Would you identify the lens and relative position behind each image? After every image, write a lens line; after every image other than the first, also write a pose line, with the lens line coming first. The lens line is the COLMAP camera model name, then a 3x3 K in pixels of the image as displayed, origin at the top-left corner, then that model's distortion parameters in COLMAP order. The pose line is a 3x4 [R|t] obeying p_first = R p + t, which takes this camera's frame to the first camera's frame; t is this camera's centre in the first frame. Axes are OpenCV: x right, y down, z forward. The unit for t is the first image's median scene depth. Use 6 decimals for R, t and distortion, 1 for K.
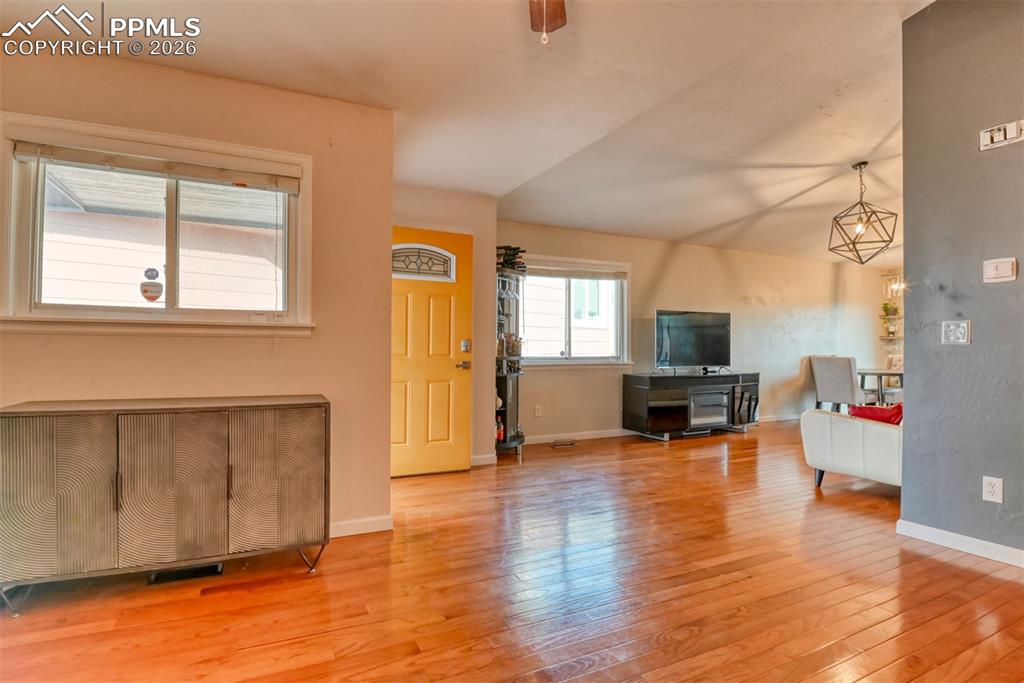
lens RADIAL K [[457.2, 0, 512.0], [0, 457.2, 341.5], [0, 0, 1]] dist [-0.001536, -0.000335]
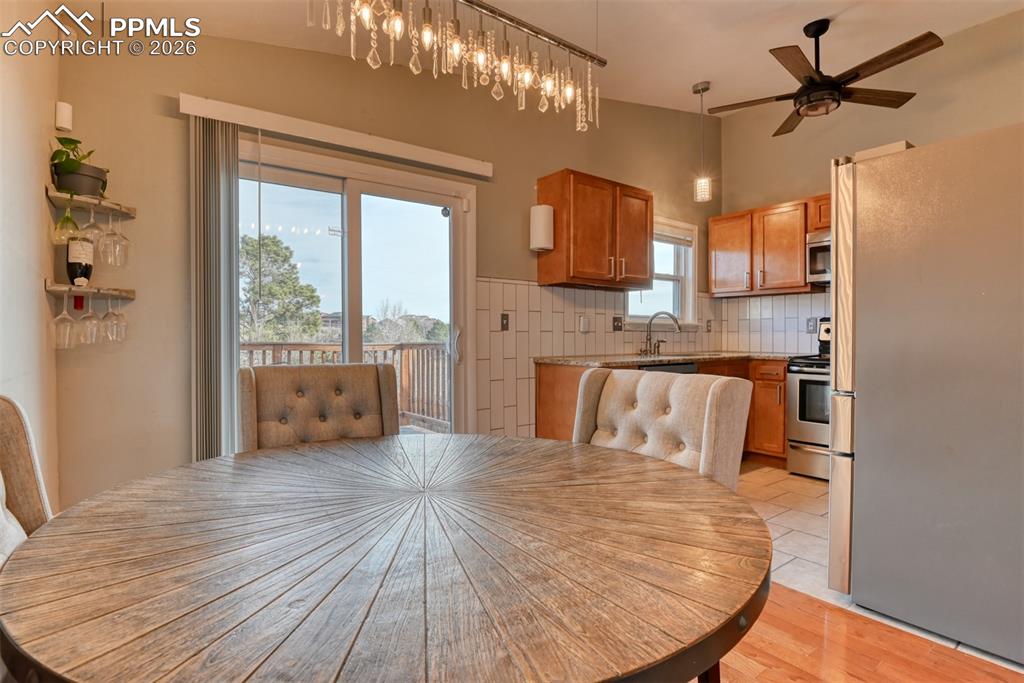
lens RADIAL K [[492.7, 0, 509.3], [0, 492.7, 340.3], [0, 0, 1]] dist [-0.020626, -0.000425]
pose [[-0.219587, -0.009946, 0.975542, 0.730863], [-0.001310, 0.999950, 0.009900, 0.021038], [-0.975592, 0.000896, -0.219589, 1.147953]]
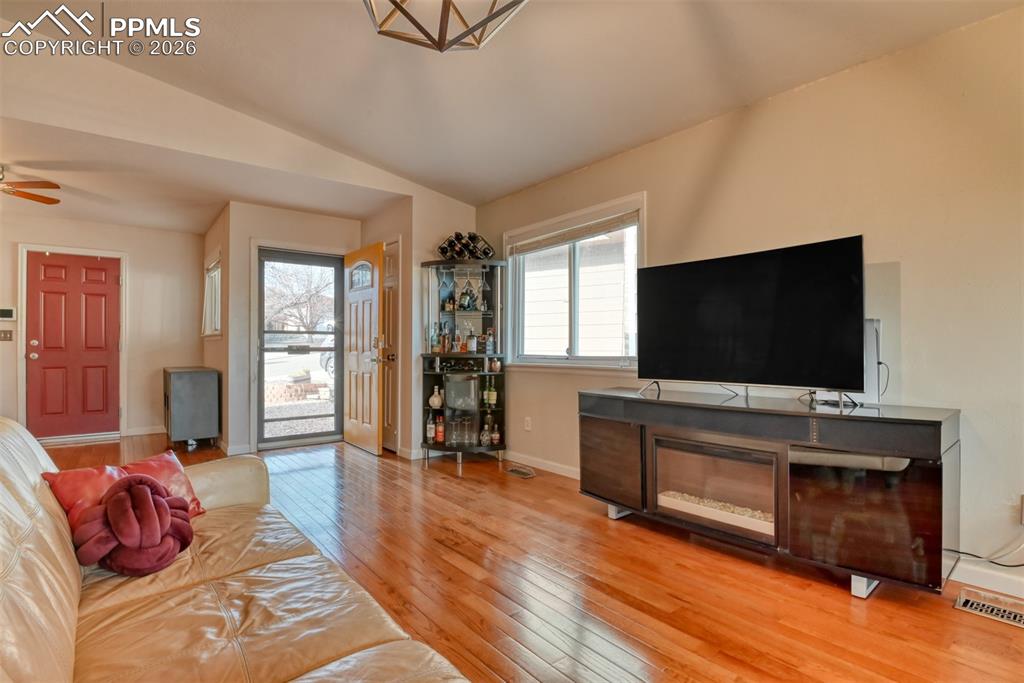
lens RADIAL K [[500.1, 0, 525.8], [0, 500.1, 344.9], [0, 0, 1]] dist [-0.023288, -0.000177]
pose [[0.266458, -0.012363, -0.963767, 0.800161], [0.009172, 0.999905, -0.010291, 0.022713], [0.963803, -0.006097, 0.266547, 0.698493]]
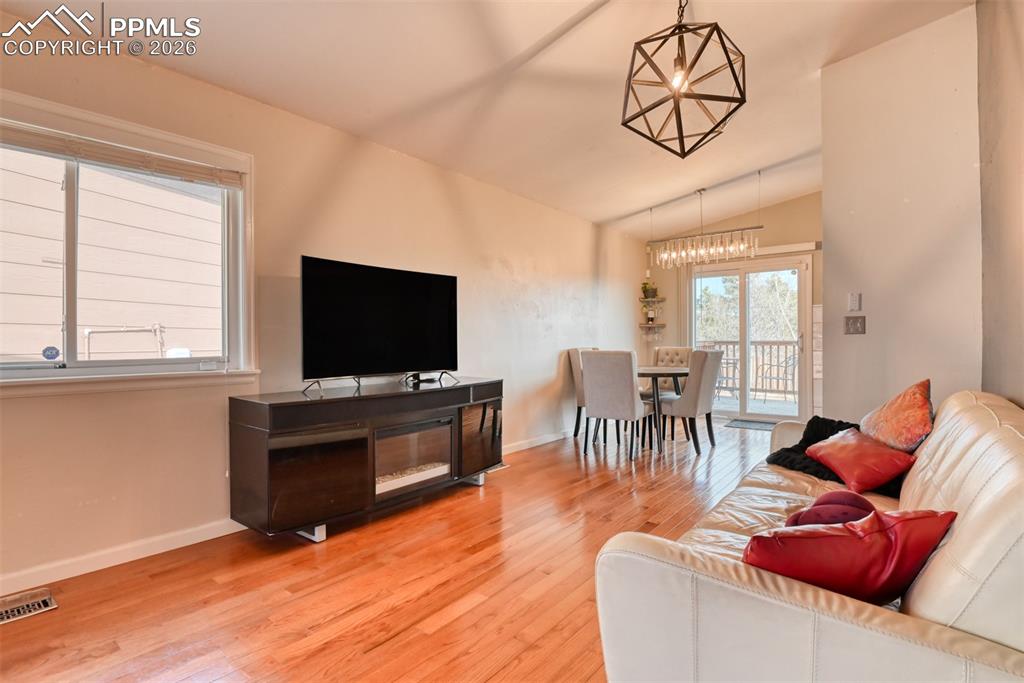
lens RADIAL K [[508.3, 0, 496.0], [0, 508.3, 344.4], [0, 0, 1]] dist [-0.035612, -0.000278]
pose [[0.894151, -0.013820, 0.447553, 0.251171], [0.009384, 0.999882, 0.012129, 0.016278], [-0.447668, -0.006645, 0.894175, 0.438126]]
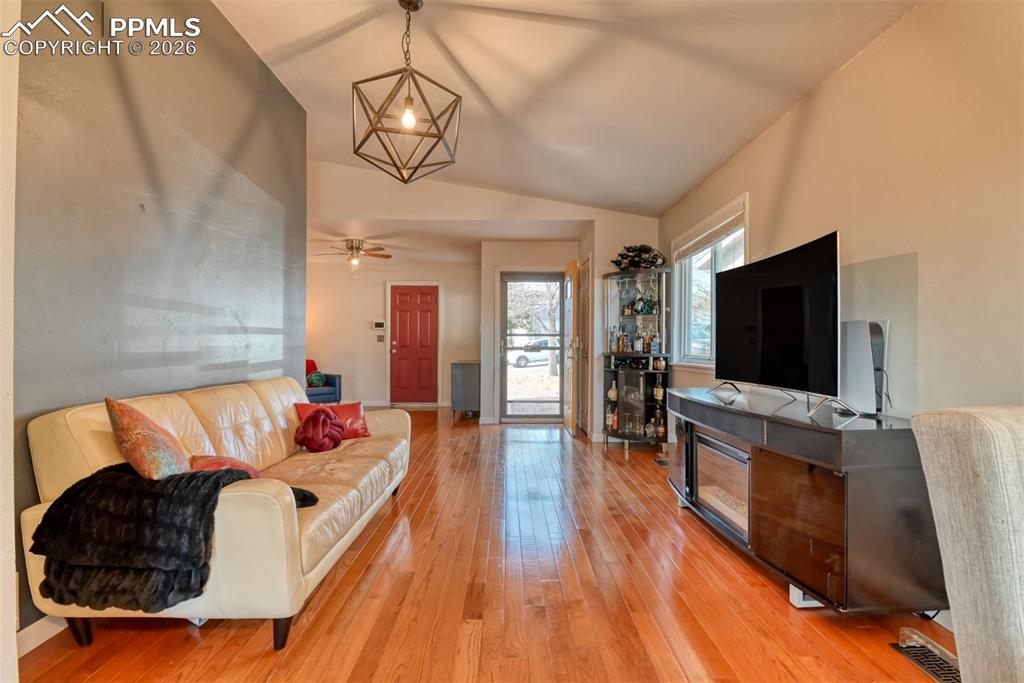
lens RADIAL K [[504.1, 0, 519.2], [0, 504.1, 347.9], [0, 0, 1]] dist [-0.029153, -0.000014]
pose [[-0.383258, -0.005690, -0.923624, 0.921414], [-0.001625, 0.999984, -0.005486, 0.023281], [0.923640, -0.000601, -0.383261, 0.979944]]
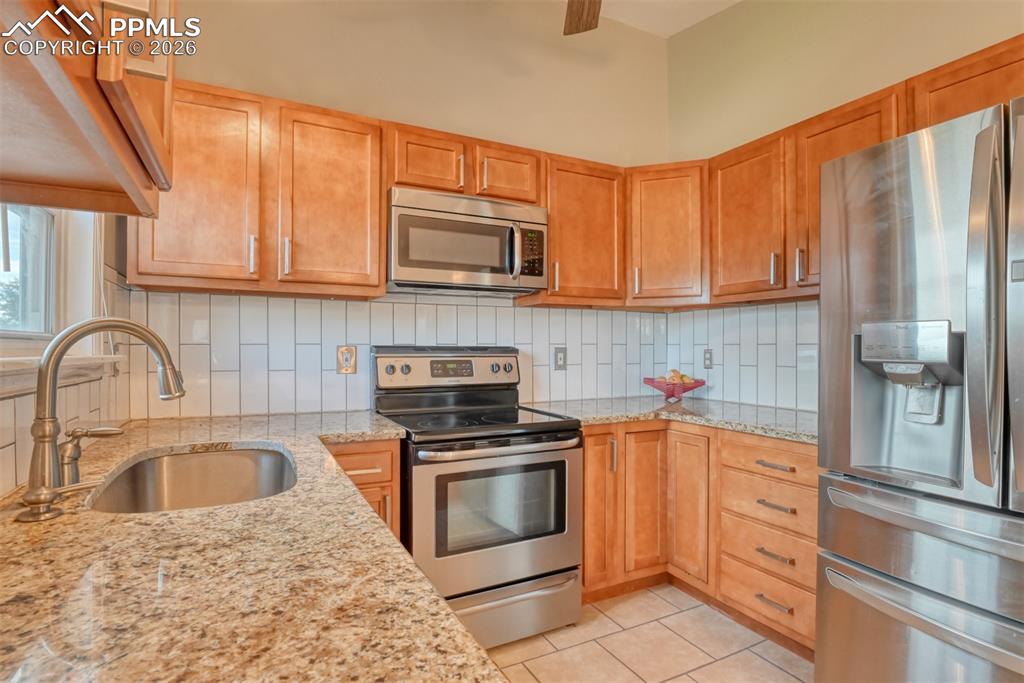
lens RADIAL K [[504.1, 0, 519.2], [0, 504.1, 347.9], [0, 0, 1]] dist [-0.029153, -0.000014]
pose [[-0.997249, -0.003736, -0.074033, 1.248518], [-0.003420, 0.999985, -0.004386, -0.002707], [0.074048, -0.004121, -0.997246, 0.961279]]
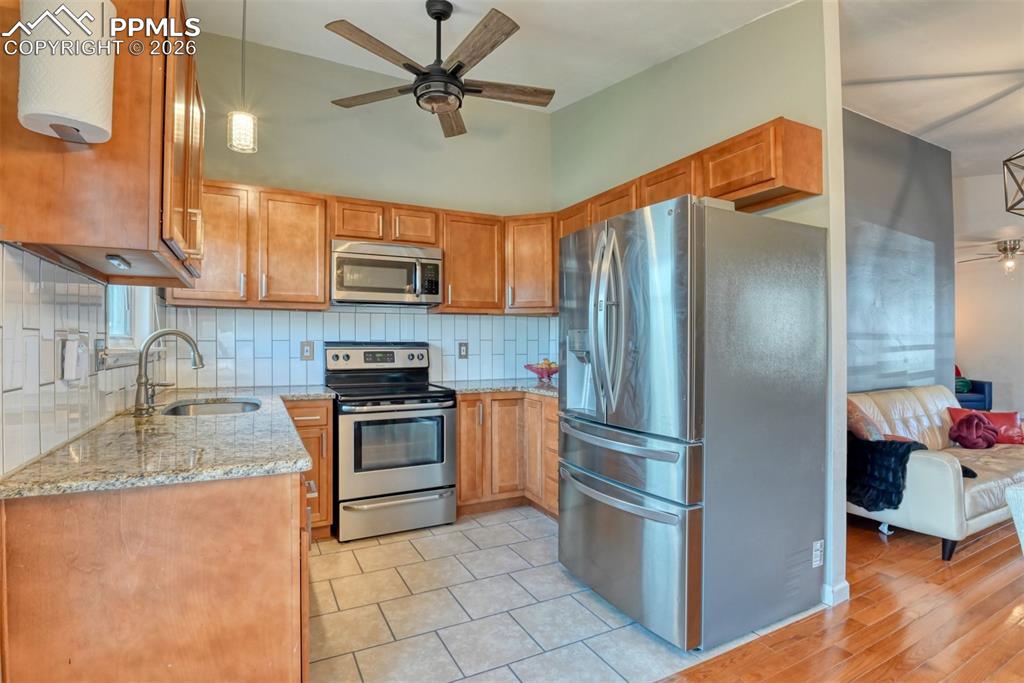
lens RADIAL K [[502.0, 0, 515.7], [0, 502.0, 341.5], [0, 0, 1]] dist [-0.032732, -0.000119]
pose [[-0.997903, -0.002977, -0.064655, 1.141189], [-0.002514, 0.999971, -0.007246, -0.002128], [0.064674, -0.007069, -0.997881, 1.170450]]
